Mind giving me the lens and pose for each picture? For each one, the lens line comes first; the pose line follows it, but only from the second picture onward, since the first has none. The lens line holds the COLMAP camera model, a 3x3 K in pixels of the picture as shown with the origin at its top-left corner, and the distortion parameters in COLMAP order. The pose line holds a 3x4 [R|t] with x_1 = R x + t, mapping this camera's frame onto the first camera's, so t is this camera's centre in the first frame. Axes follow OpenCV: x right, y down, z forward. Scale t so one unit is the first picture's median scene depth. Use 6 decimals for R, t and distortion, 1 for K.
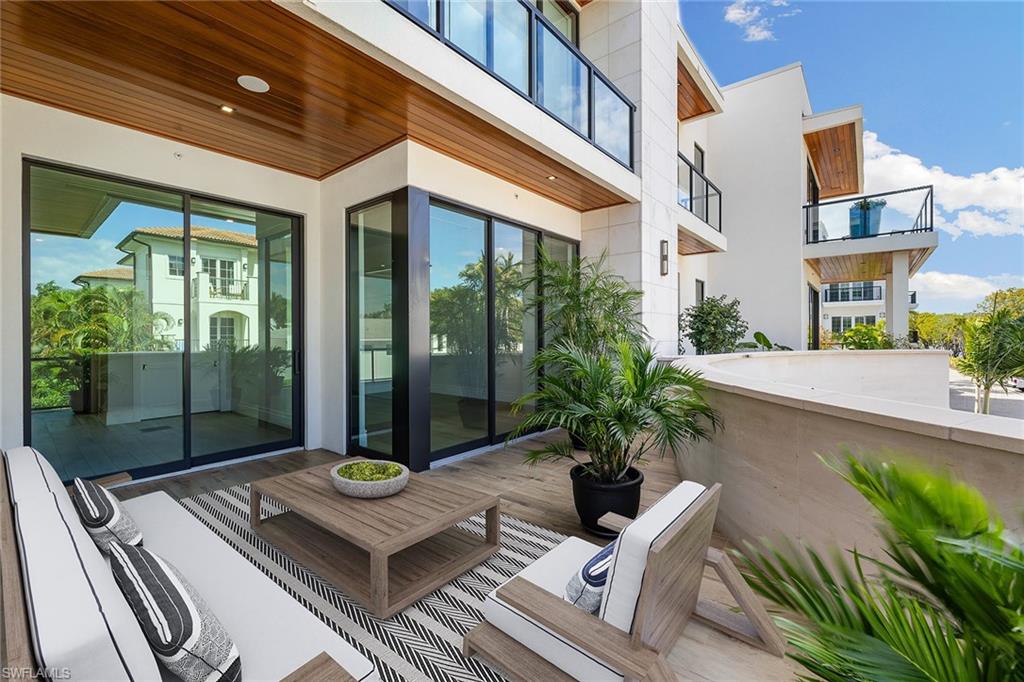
lens RADIAL K [[430.9, 0, 507.8], [0, 430.9, 339.0], [0, 0, 1]] dist [0.000195, 0.000179]
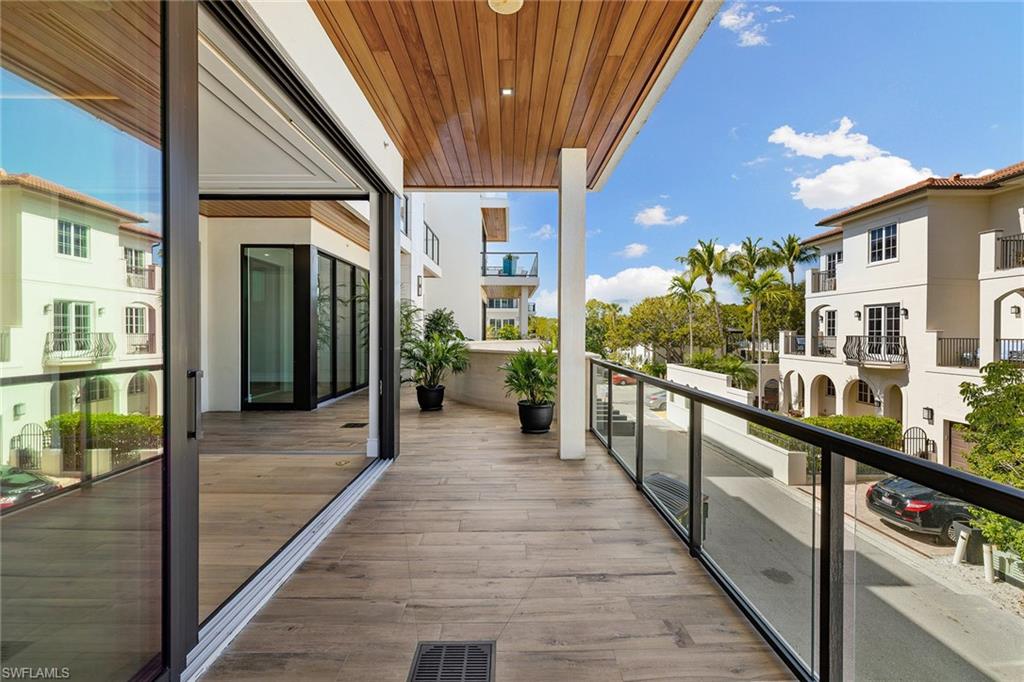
lens RADIAL K [[430.9, 0, 513.3], [0, 430.9, 337.2], [0, 0, 1]] dist [0.000195, 0.000179]
pose [[0.762405, -0.000892, 0.647099, -0.309589], [-0.002486, 0.999988, 0.004308, 0.003748], [-0.647095, -0.004893, 0.762394, -0.364601]]
